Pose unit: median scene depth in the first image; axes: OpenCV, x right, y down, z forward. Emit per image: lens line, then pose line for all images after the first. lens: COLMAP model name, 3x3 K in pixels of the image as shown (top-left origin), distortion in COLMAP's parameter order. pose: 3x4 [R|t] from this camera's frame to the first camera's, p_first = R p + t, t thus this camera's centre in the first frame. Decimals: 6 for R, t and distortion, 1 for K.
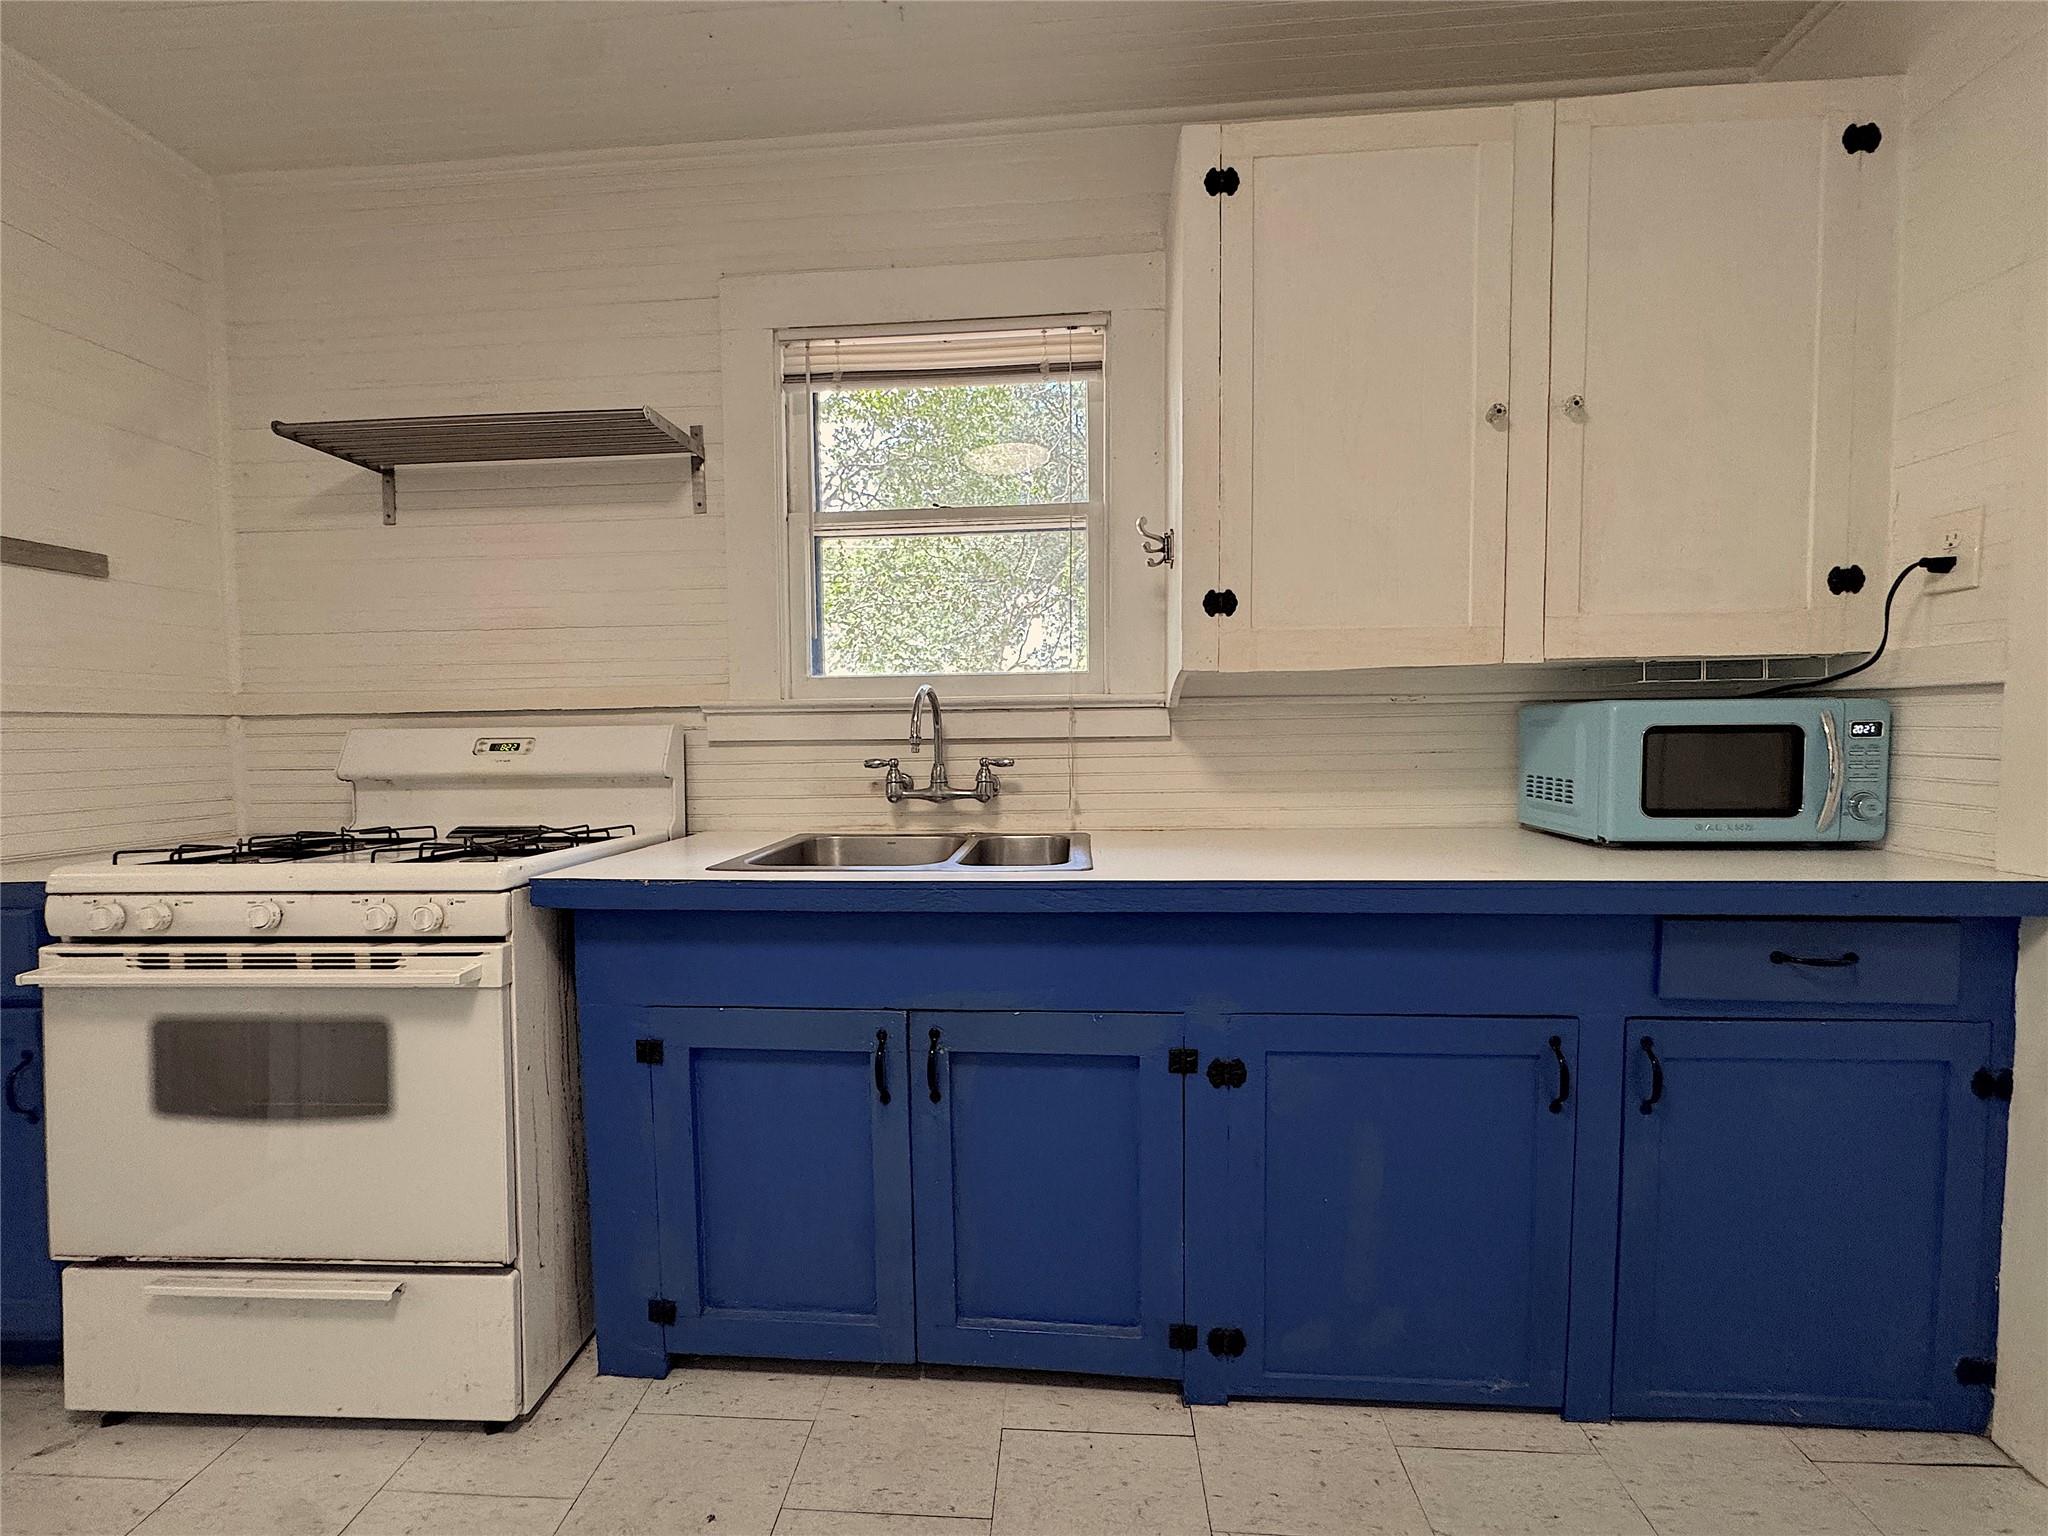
lens RADIAL K [[816.1, 0, 1019.8], [0, 816.1, 770.8], [0, 0, 1]] dist [-0.003569, 0.000769]
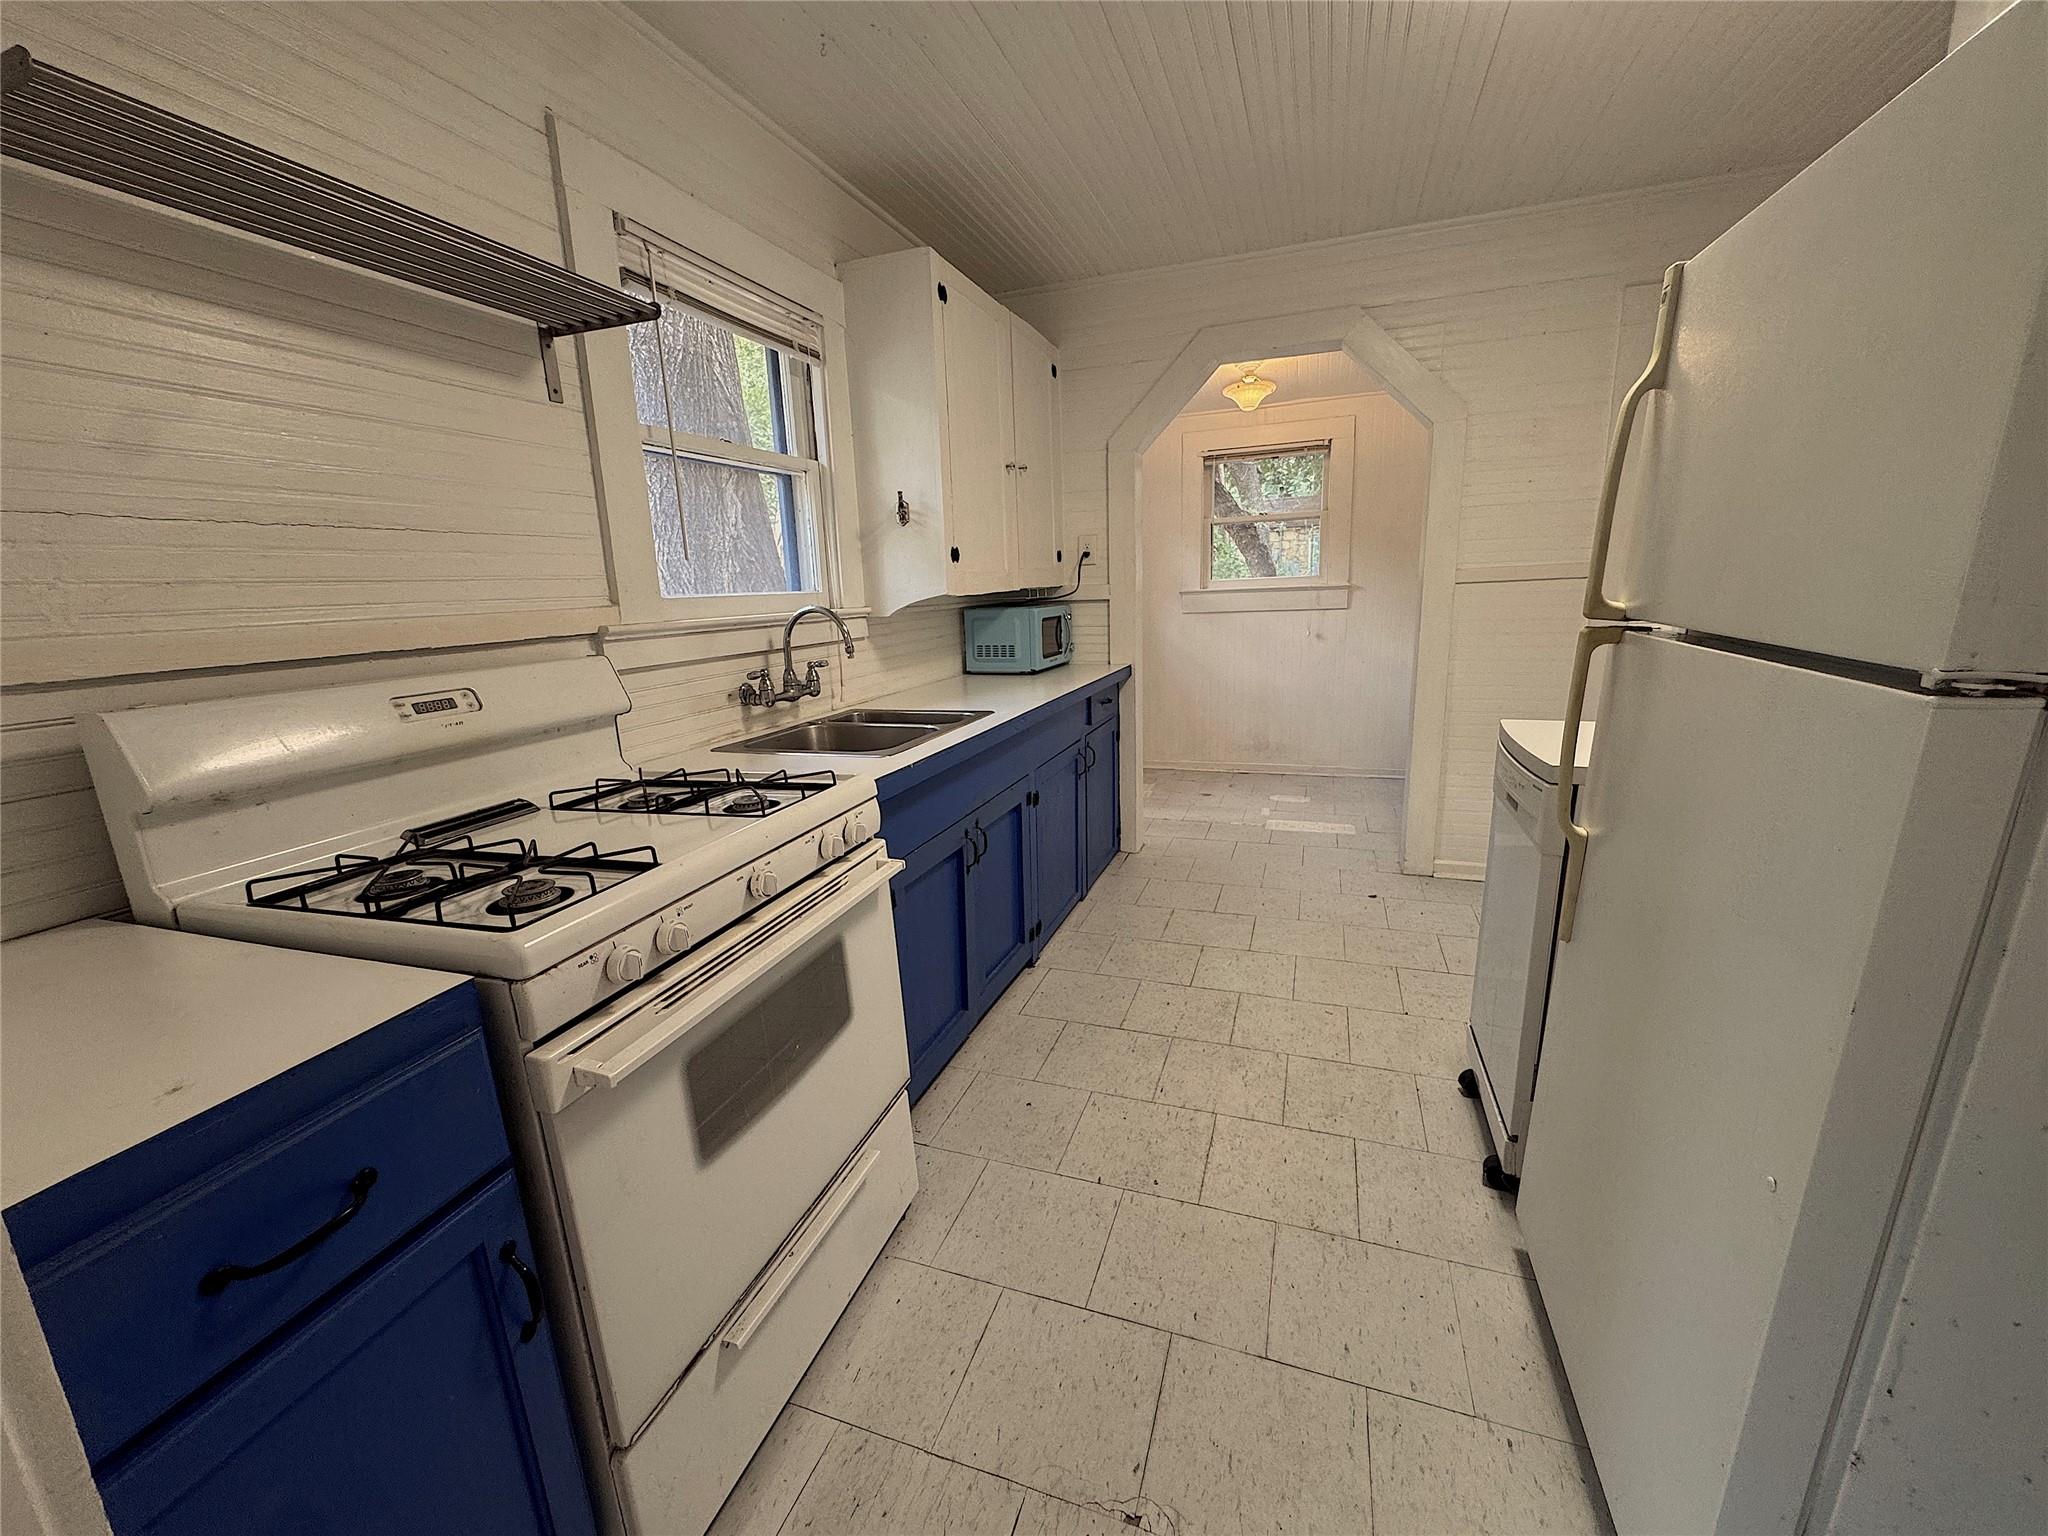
lens RADIAL K [[816.1, 0, 1034.2], [0, 816.1, 753.5], [0, 0, 1]] dist [-0.003569, 0.000769]
pose [[0.273661, -0.191335, 0.942603, -1.167856], [0.082984, 0.981056, 0.175048, -0.068779], [-0.958240, 0.030317, 0.284355, 0.311335]]
